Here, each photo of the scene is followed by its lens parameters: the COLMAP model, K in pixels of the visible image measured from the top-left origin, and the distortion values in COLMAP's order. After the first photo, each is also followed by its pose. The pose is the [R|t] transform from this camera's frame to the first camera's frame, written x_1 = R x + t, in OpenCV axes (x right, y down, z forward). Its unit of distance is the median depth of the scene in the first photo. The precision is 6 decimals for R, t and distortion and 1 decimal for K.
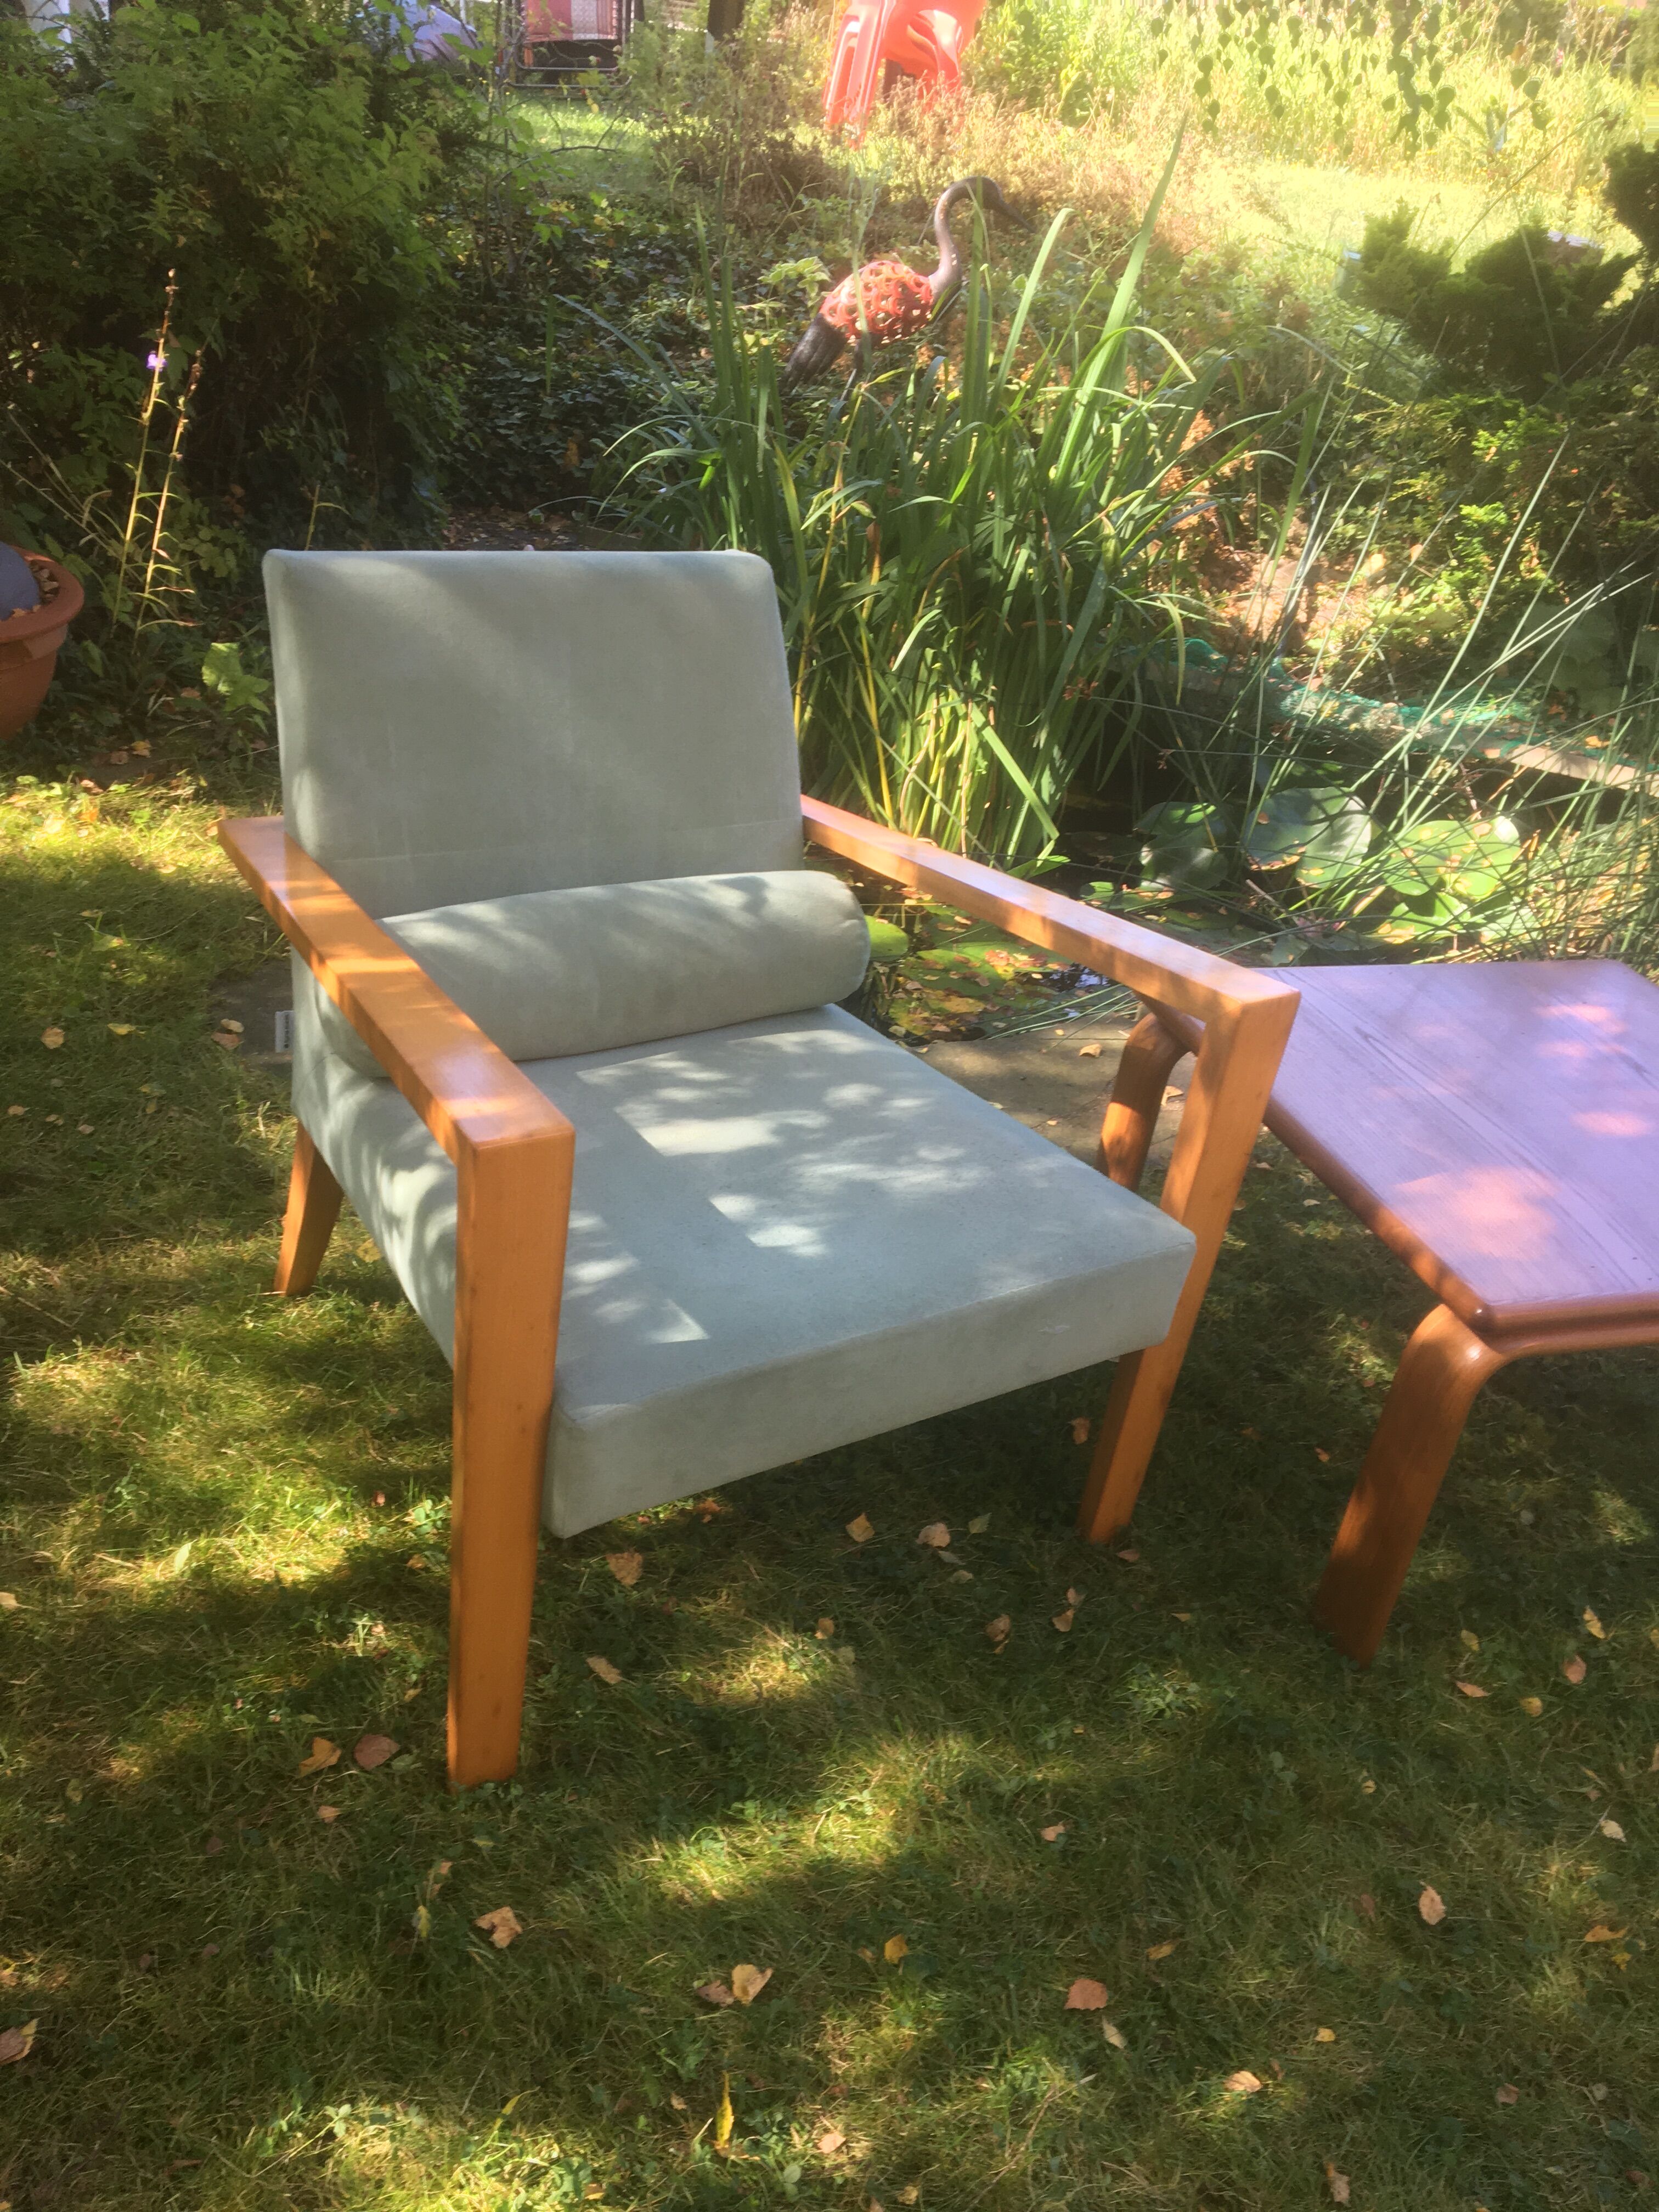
lens RADIAL K [[1870.0, 0, 835.0], [0, 1870.0, 1110.4], [0, 0, 1]] dist [0.090196, -0.140253]
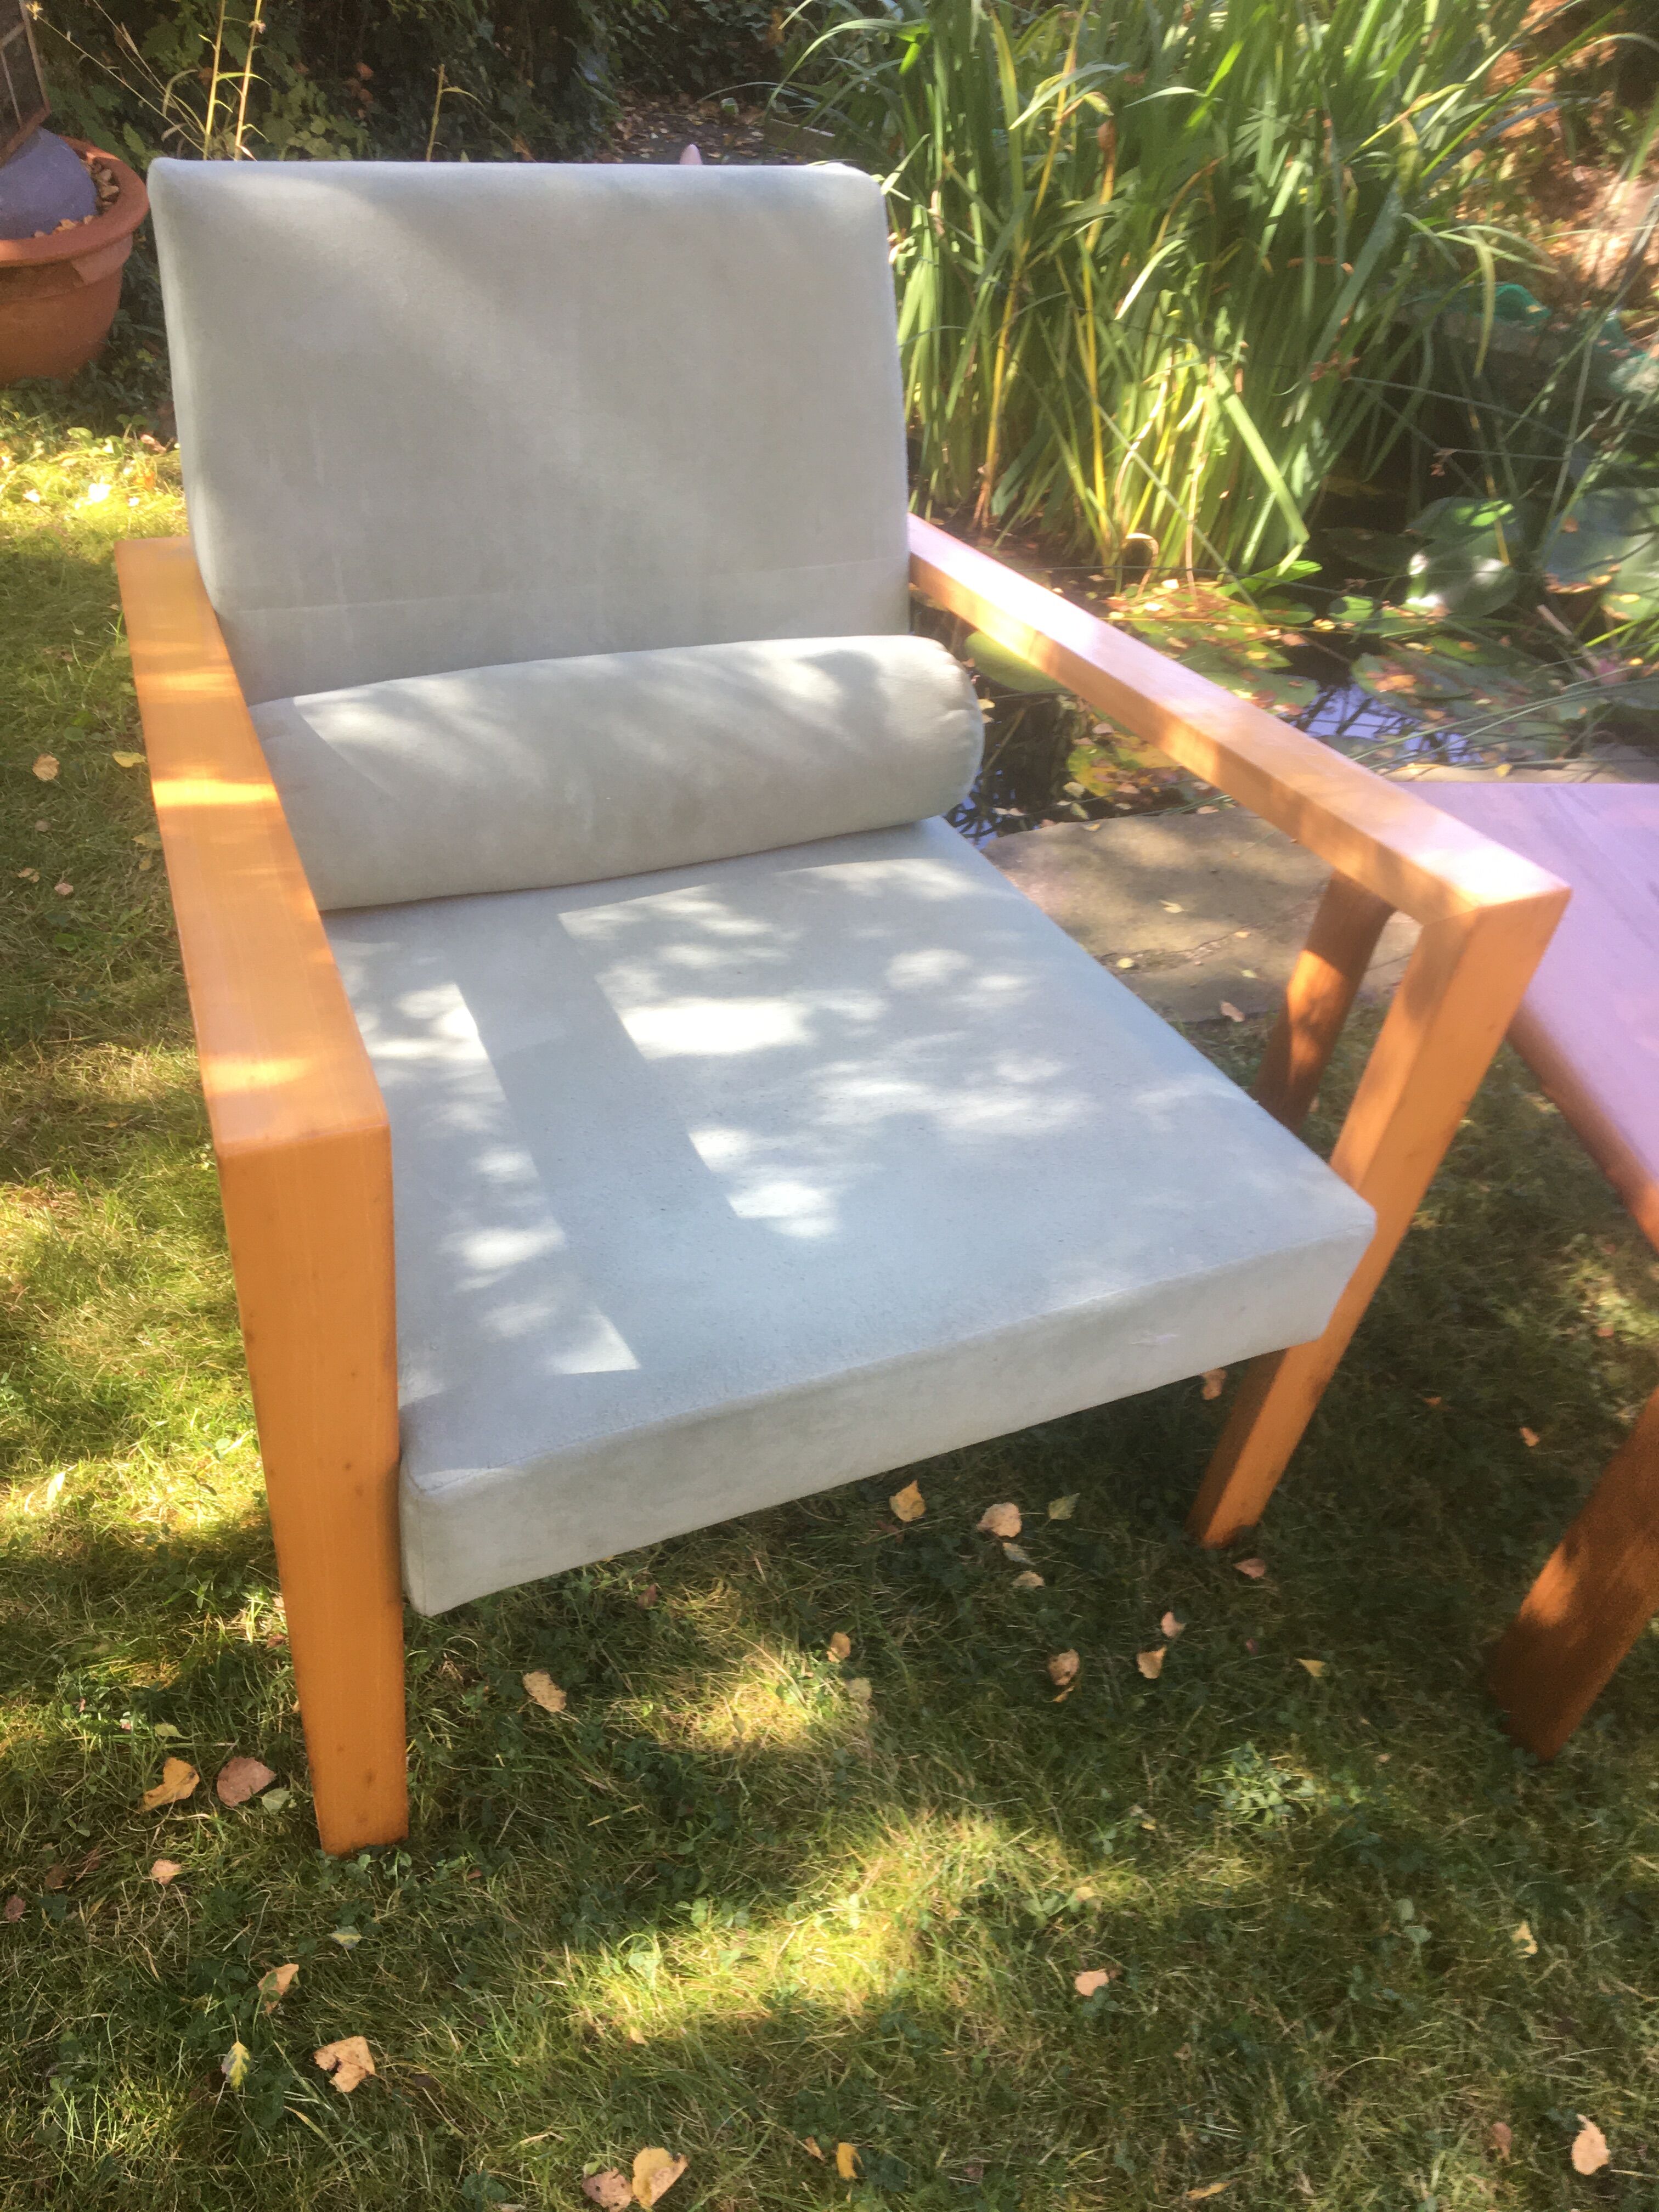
lens RADIAL K [[1874.9, 0, 829.5], [0, 1874.9, 1106.0], [0, 0, 1]] dist [0.051612, -0.069993]
pose [[0.989498, 0.079231, -0.120898, 0.035586], [-0.056159, 0.981408, 0.183533, -0.047546], [0.133192, -0.174816, 0.975551, 0.142910]]
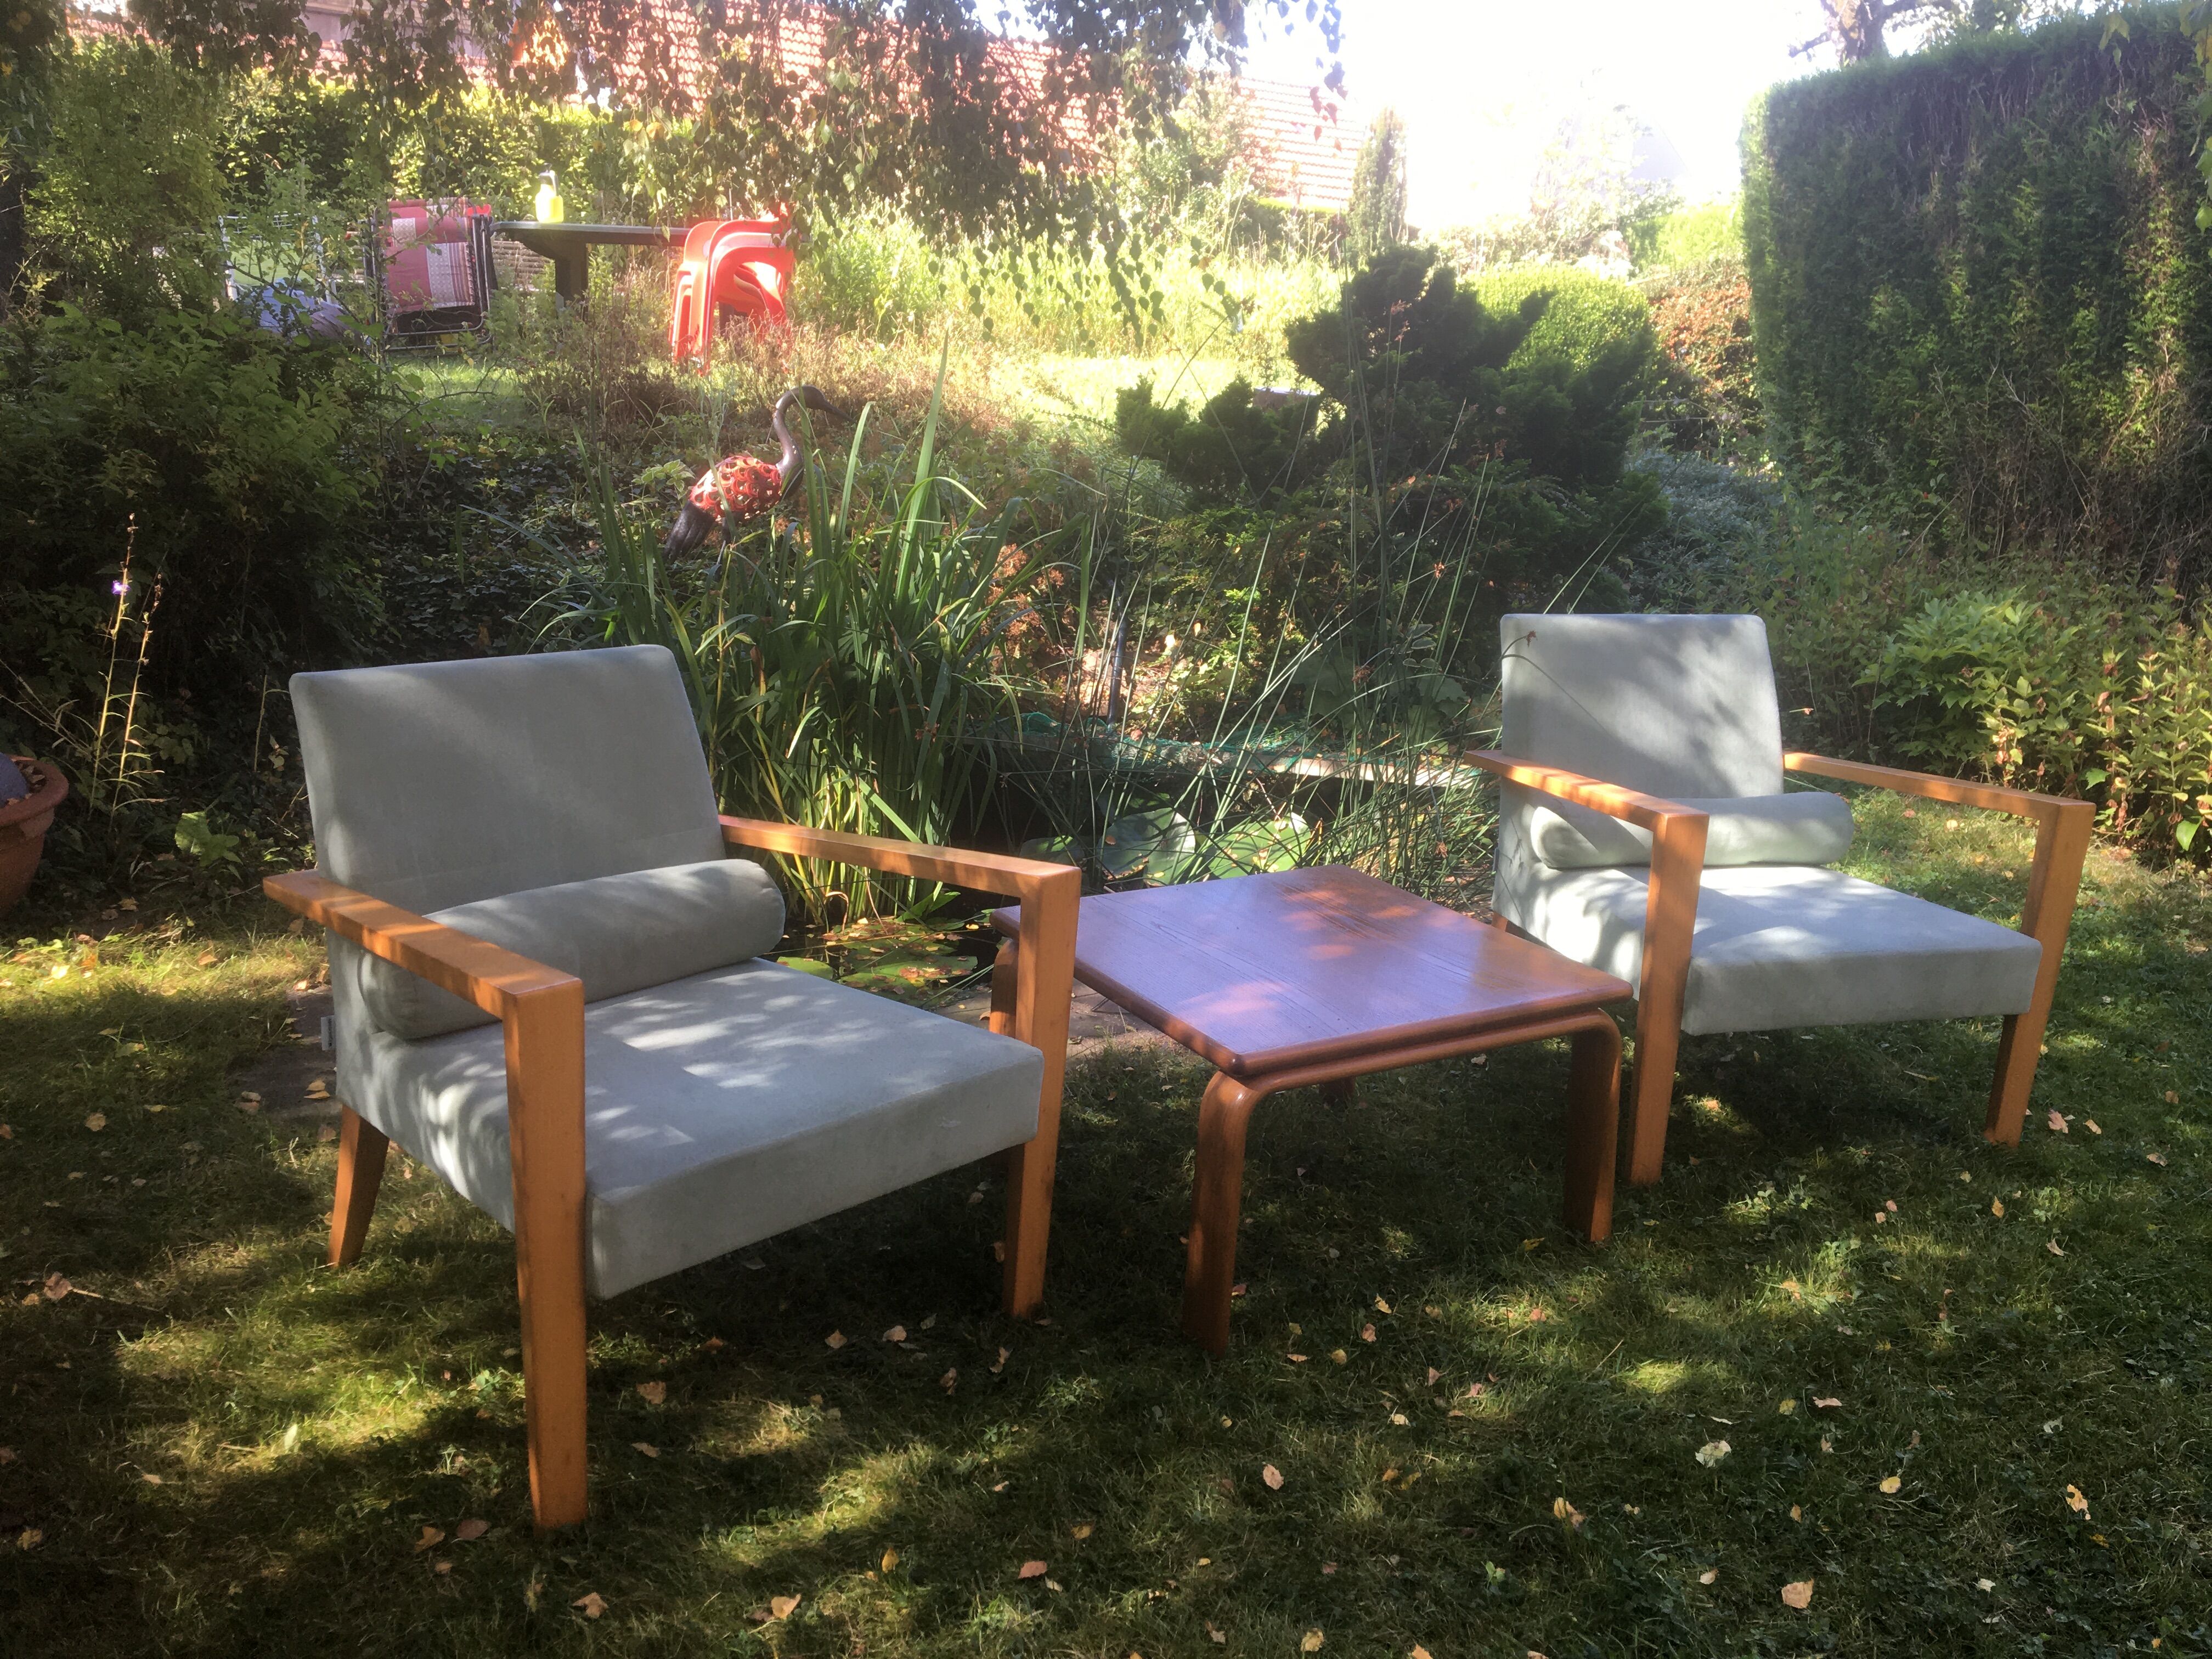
lens RADIAL K [[1870.0, 0, 1143.0], [0, 1870.0, 824.2], [0, 0, 1]] dist [0.090196, -0.140253]
pose [[0.969652, -0.137871, 0.201906, 0.002953], [0.179749, 0.961798, -0.206482, 0.105540], [-0.165725, 0.236509, 0.957392, -0.203809]]
